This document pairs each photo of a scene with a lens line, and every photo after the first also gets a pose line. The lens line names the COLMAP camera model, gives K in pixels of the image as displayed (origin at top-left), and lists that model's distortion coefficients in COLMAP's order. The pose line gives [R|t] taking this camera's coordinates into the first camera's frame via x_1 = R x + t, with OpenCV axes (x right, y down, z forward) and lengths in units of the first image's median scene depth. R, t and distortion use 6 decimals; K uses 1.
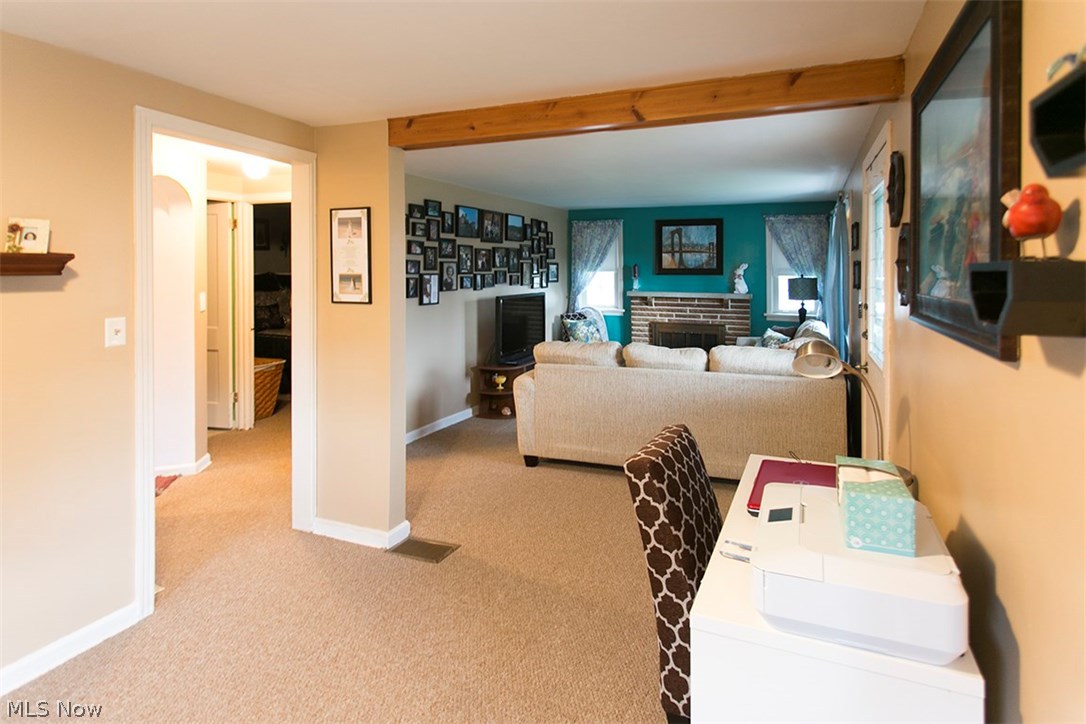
lens RADIAL K [[497.9, 0, 583.3], [0, 497.9, 247.0], [0, 0, 1]] dist [-0.000669, -0.000145]
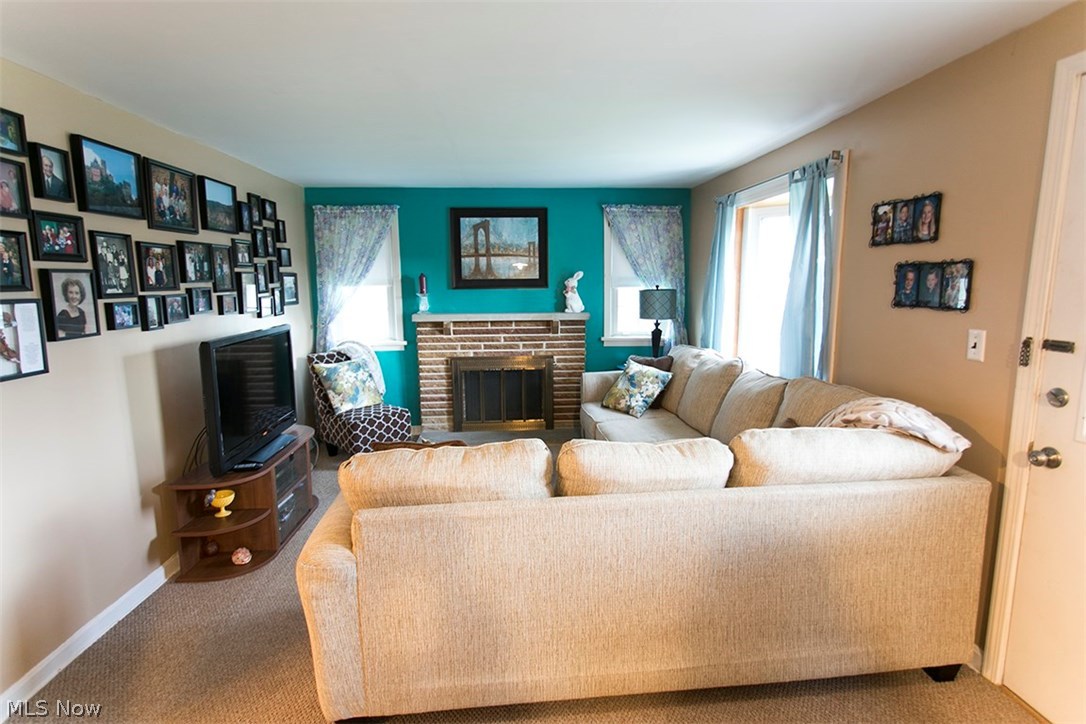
lens RADIAL K [[524.0, 0, 509.4], [0, 524.0, 339.8], [0, 0, 1]] dist [0.004398, 0.000607]
pose [[0.914716, -0.059132, 0.399747, -0.082443], [-0.003680, 0.987976, 0.154565, 0.013621], [-0.404080, -0.142854, 0.903500, 0.331323]]
